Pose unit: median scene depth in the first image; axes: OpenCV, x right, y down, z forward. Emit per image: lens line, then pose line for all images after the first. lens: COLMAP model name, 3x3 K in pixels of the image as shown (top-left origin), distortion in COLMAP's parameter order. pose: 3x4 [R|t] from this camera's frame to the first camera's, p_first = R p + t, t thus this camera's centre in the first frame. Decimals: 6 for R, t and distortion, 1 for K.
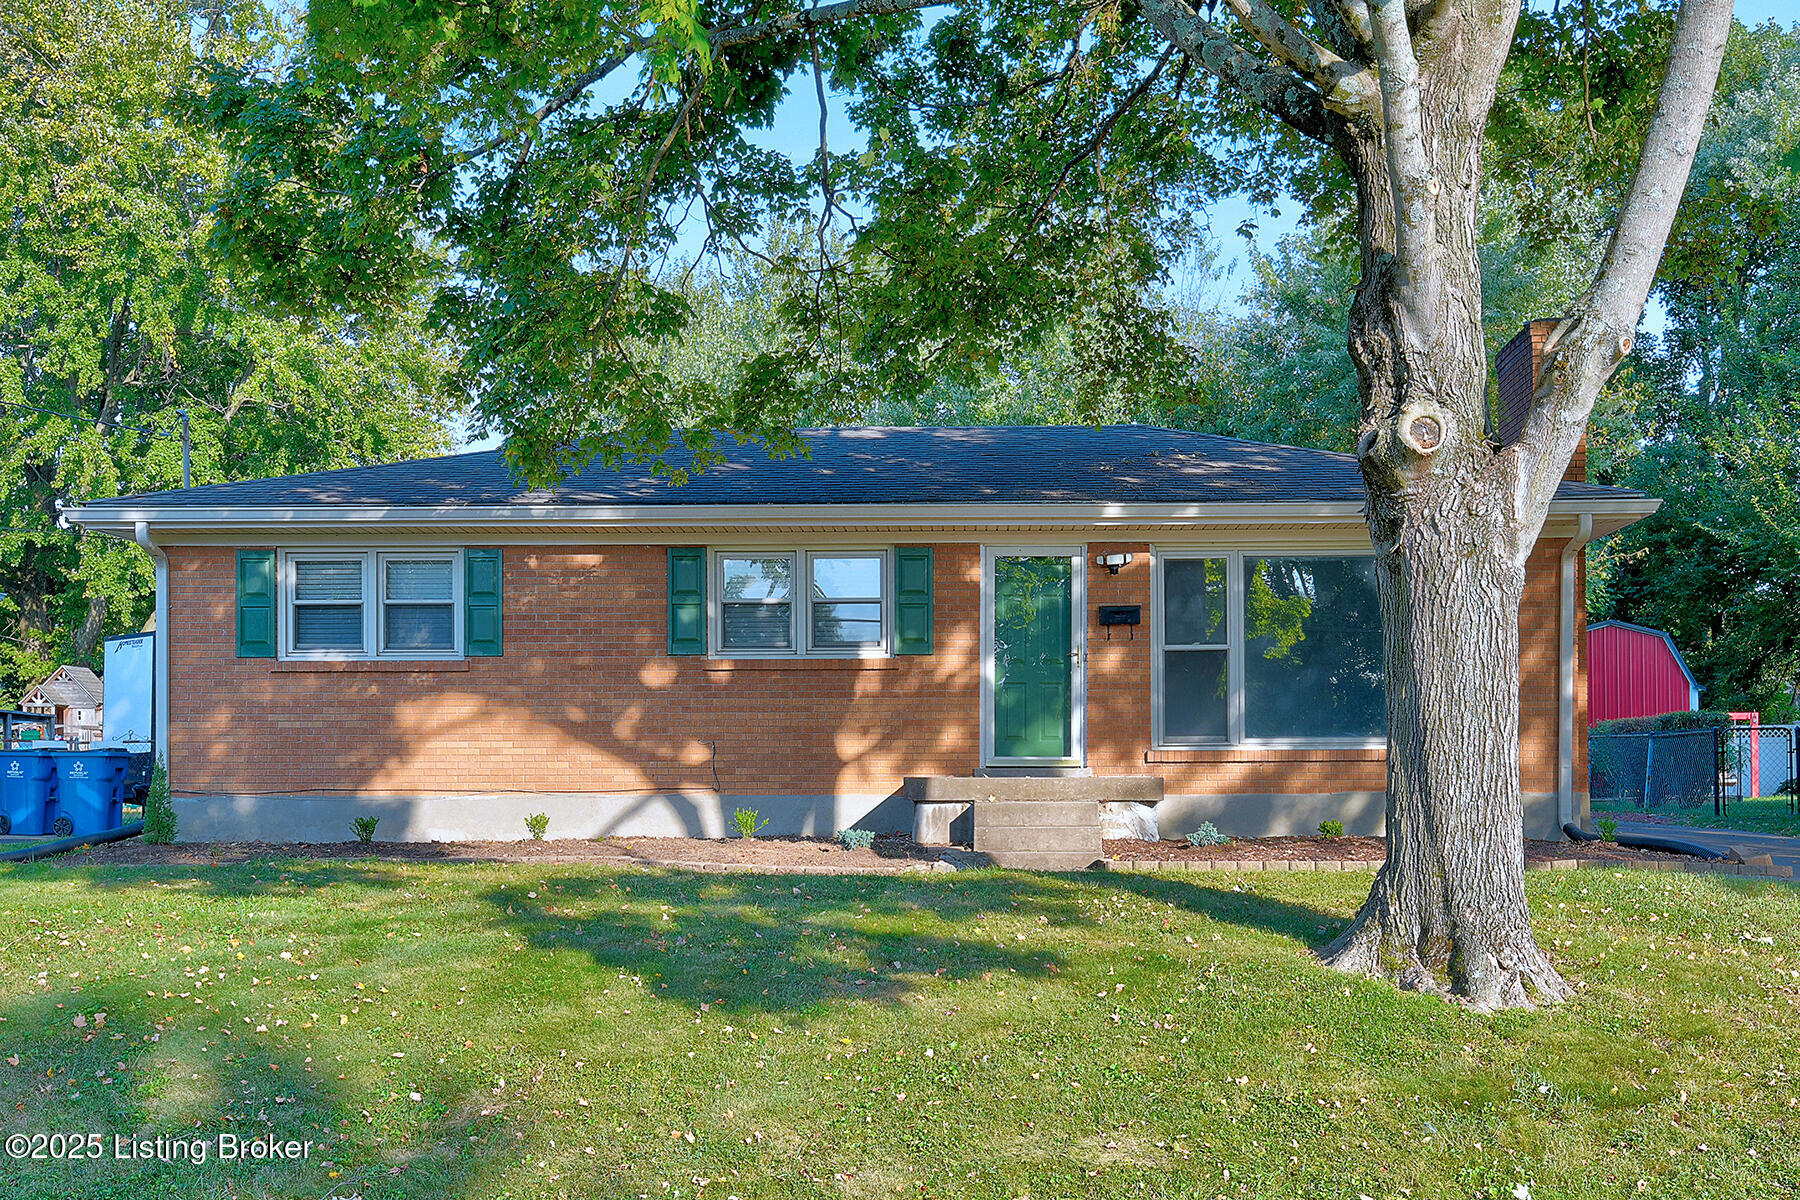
lens RADIAL K [[1797.6, 0, 932.8], [0, 1797.6, 379.0], [0, 0, 1]] dist [-0.002100, 0.010768]
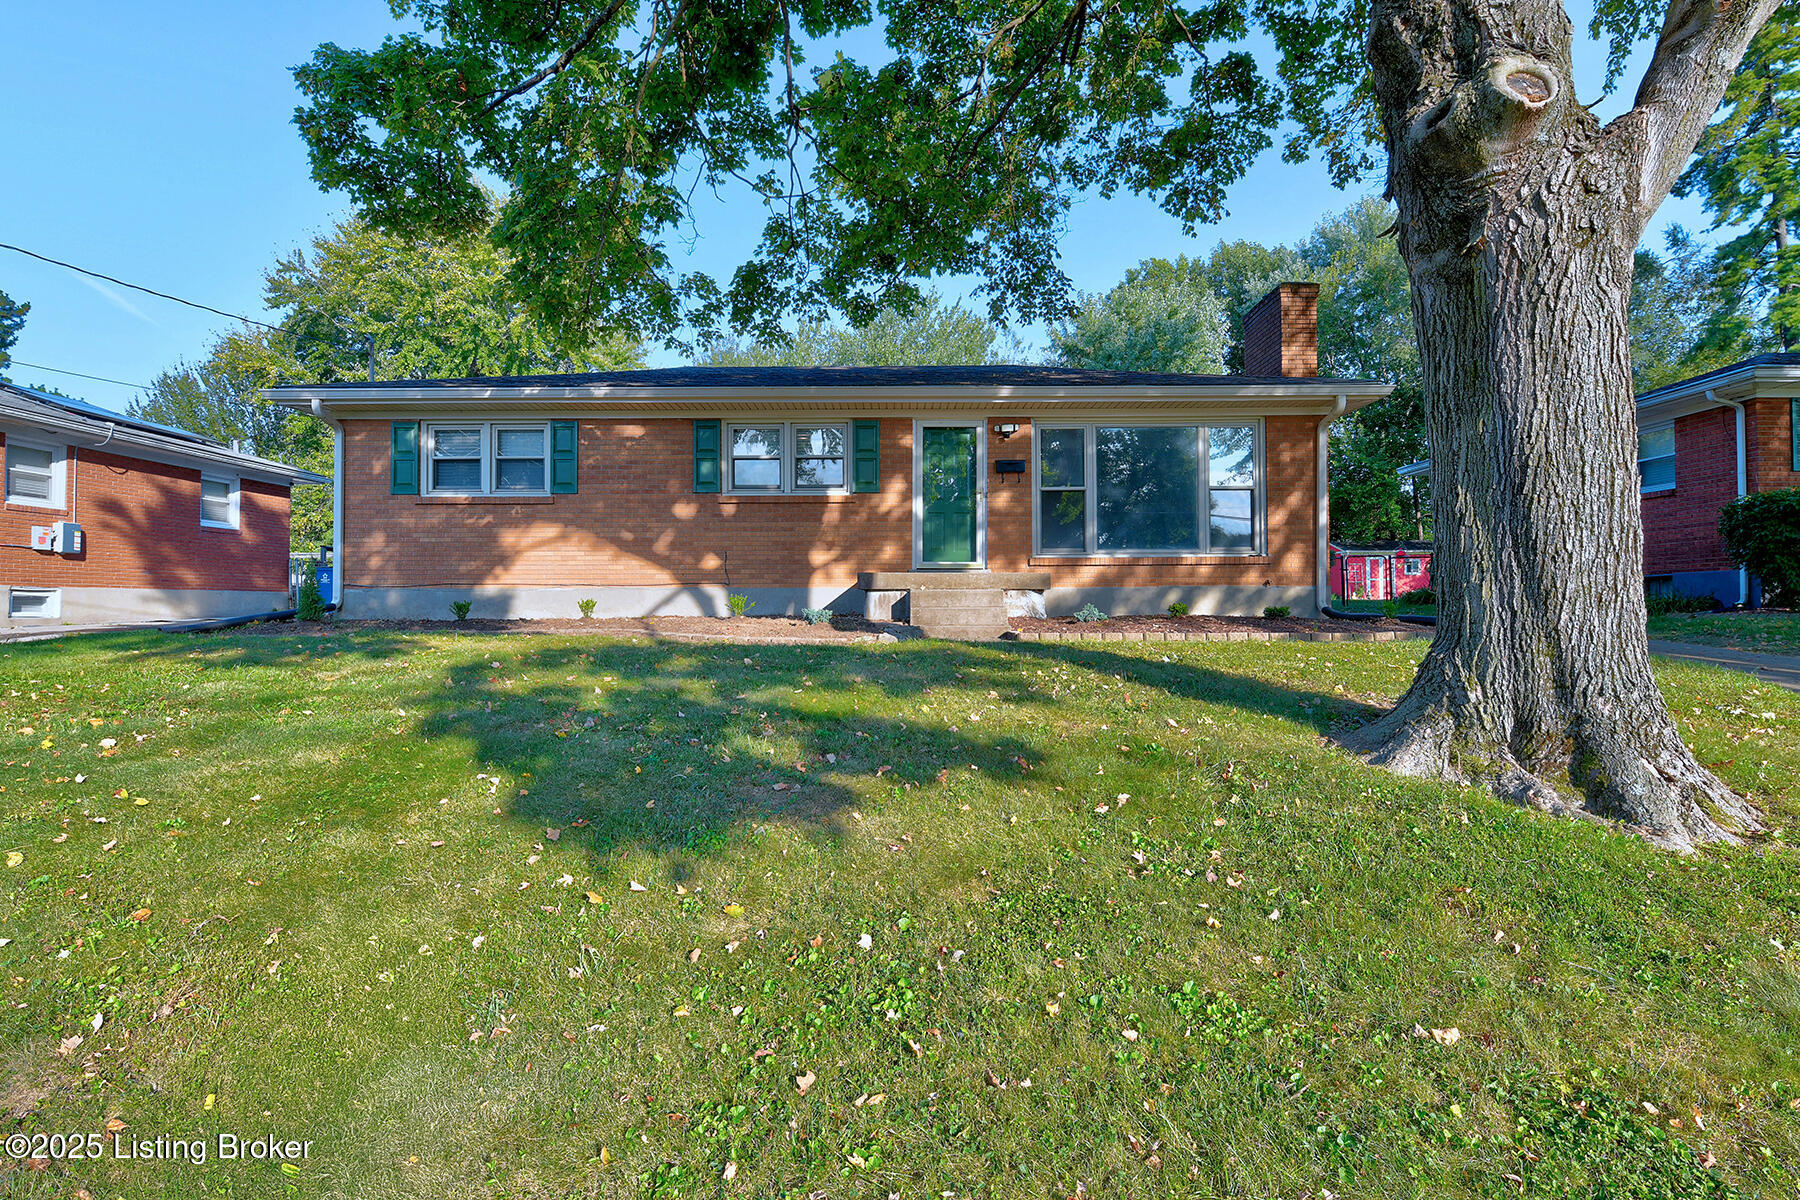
lens RADIAL K [[870.2, 0, 900.0], [0, 870.2, 600.0], [0, 0, 1]] dist [0.000378, -0.000047]
pose [[0.999771, 0.000640, 0.021408, 0.001606], [-0.005411, 0.974681, 0.223536, 0.088084], [-0.020723, -0.223601, 0.974461, 0.331618]]
